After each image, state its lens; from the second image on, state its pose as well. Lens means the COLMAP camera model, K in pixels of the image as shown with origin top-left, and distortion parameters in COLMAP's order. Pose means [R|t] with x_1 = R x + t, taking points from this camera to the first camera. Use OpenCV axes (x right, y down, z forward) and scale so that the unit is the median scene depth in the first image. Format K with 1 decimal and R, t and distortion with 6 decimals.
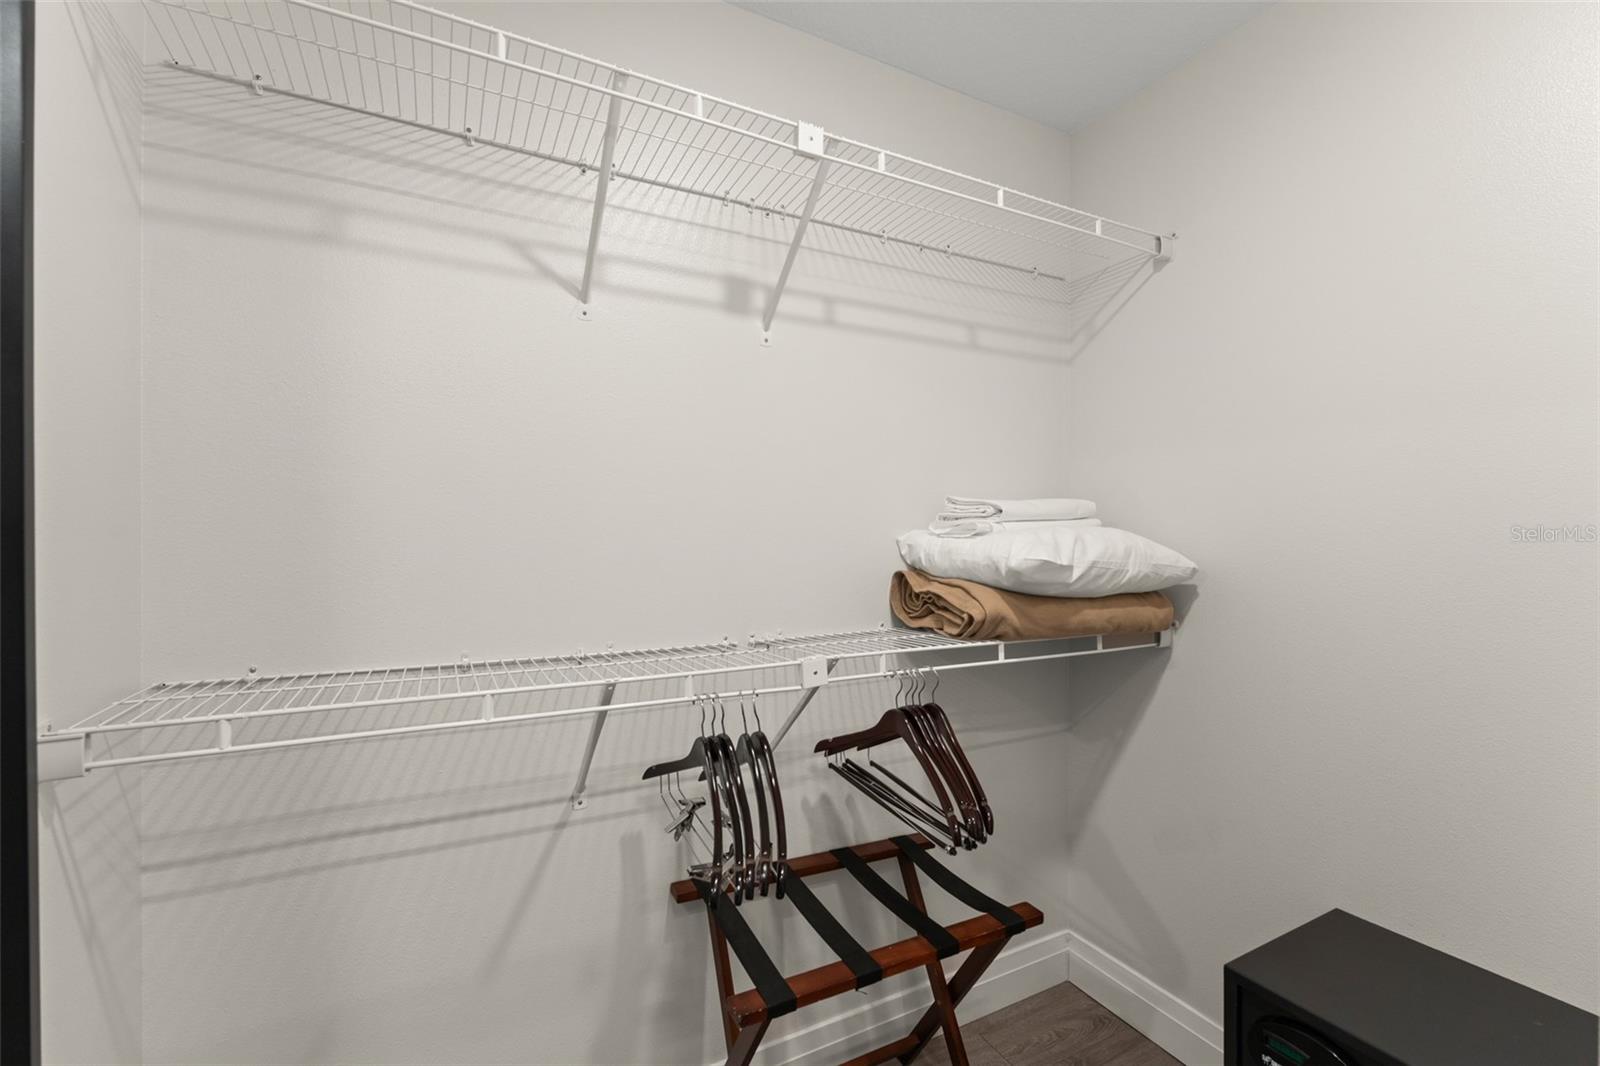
lens RADIAL K [[680.1, 0, 794.4], [0, 680.1, 537.1], [0, 0, 1]] dist [-0.001125, -0.000398]
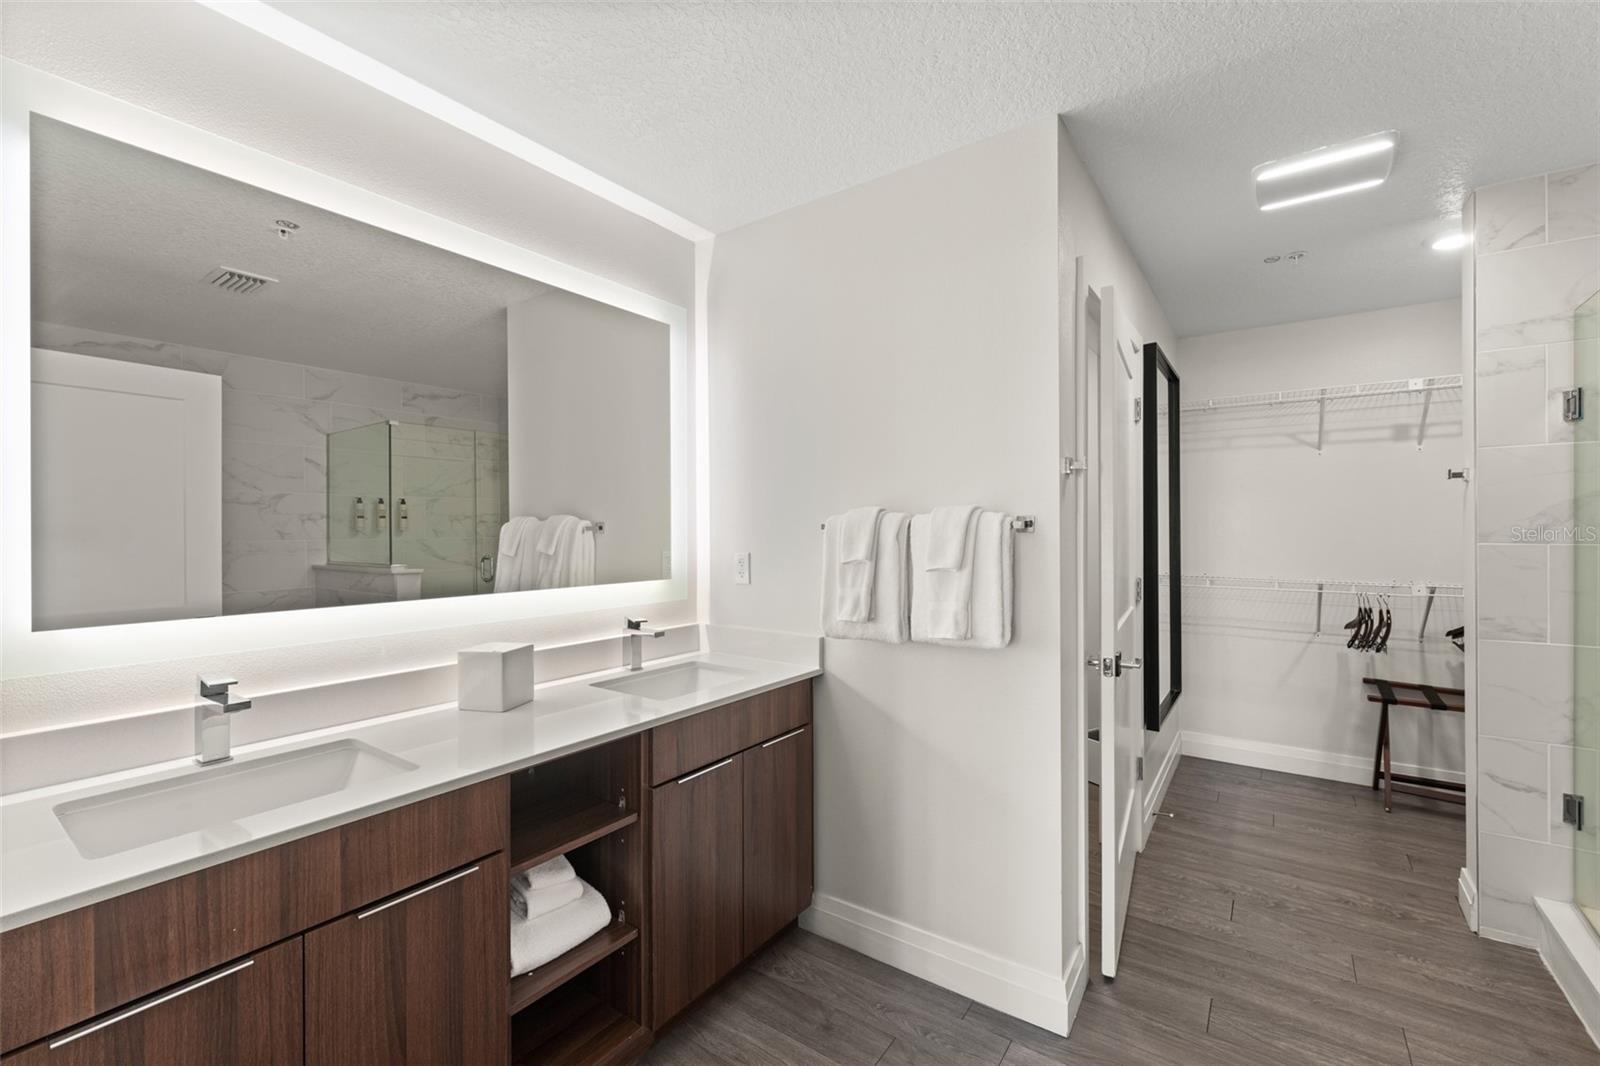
lens RADIAL K [[670.2, 0, 799.2], [0, 670.2, 529.4], [0, 0, 1]] dist [-0.002195, 0.000040]
pose [[0.469992, -0.002356, -0.882668, 1.057867], [-0.000260, 0.999996, -0.002807, -0.023292], [0.882671, 0.001549, 0.469989, -2.058530]]
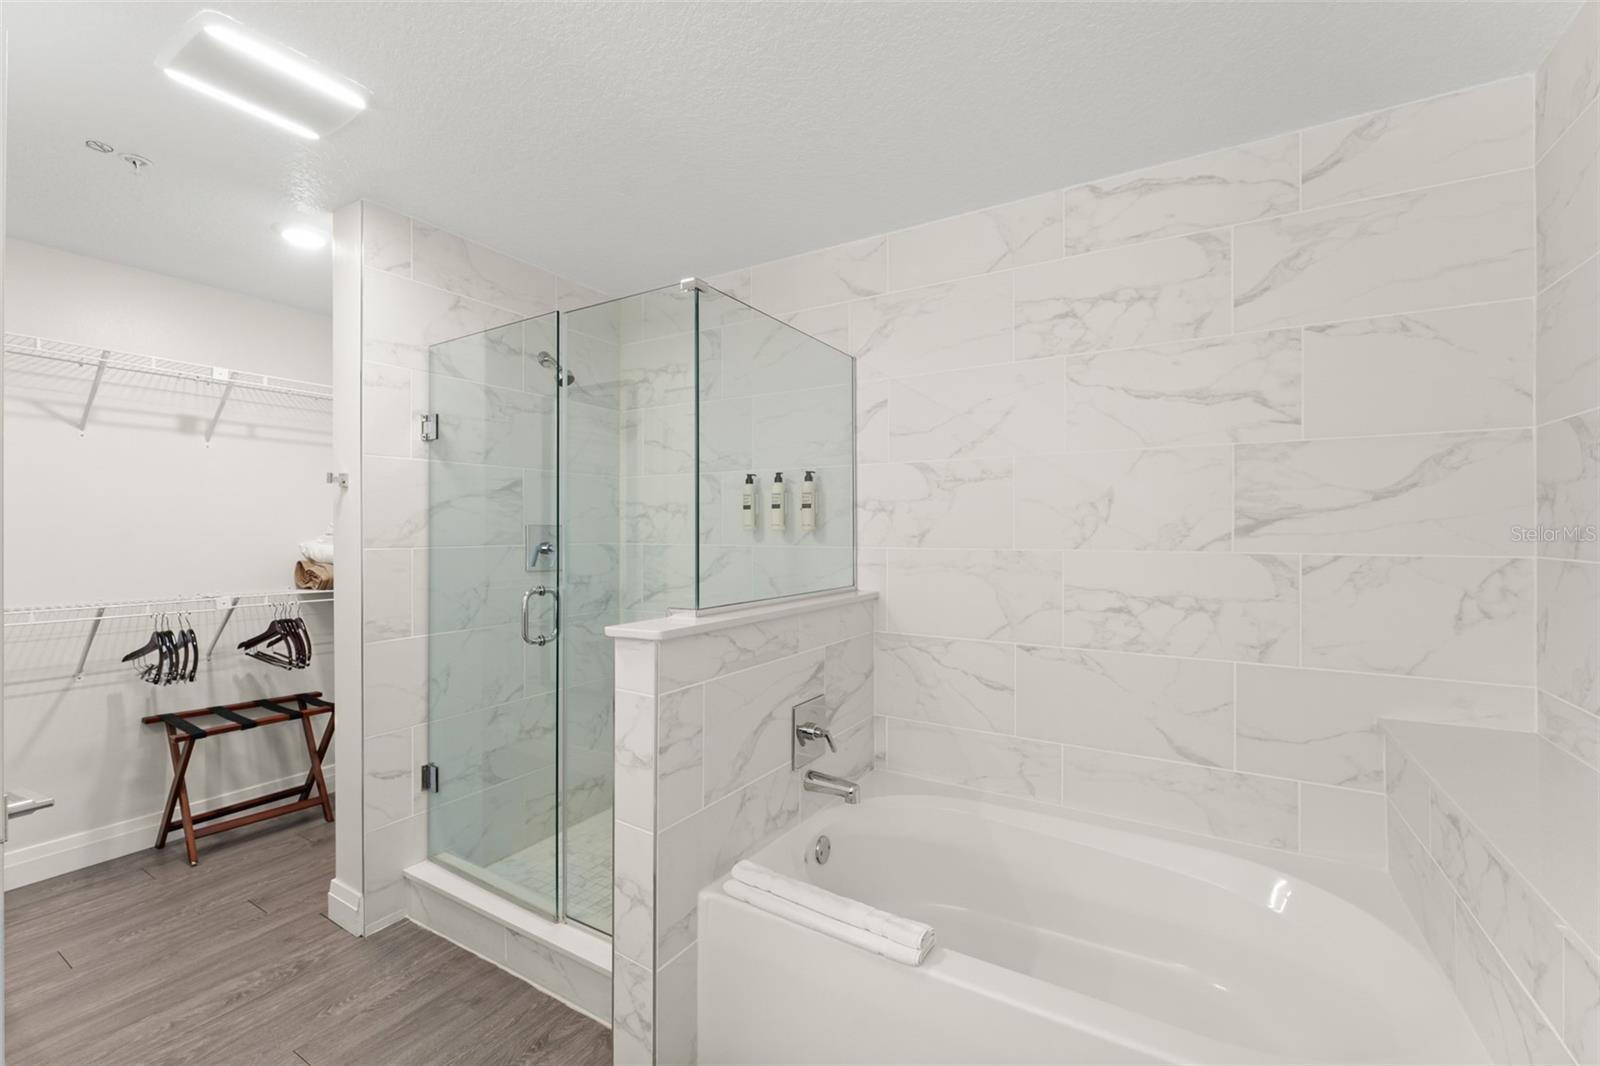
lens RADIAL K [[670.2, 0, 799.2], [0, 670.2, 529.4], [0, 0, 1]] dist [-0.002195, 0.000040]
pose [[0.847356, -0.002840, 0.531017, 0.439784], [0.006471, 0.999967, -0.004979, -0.027123], [-0.530985, 0.007655, 0.847346, -1.805970]]
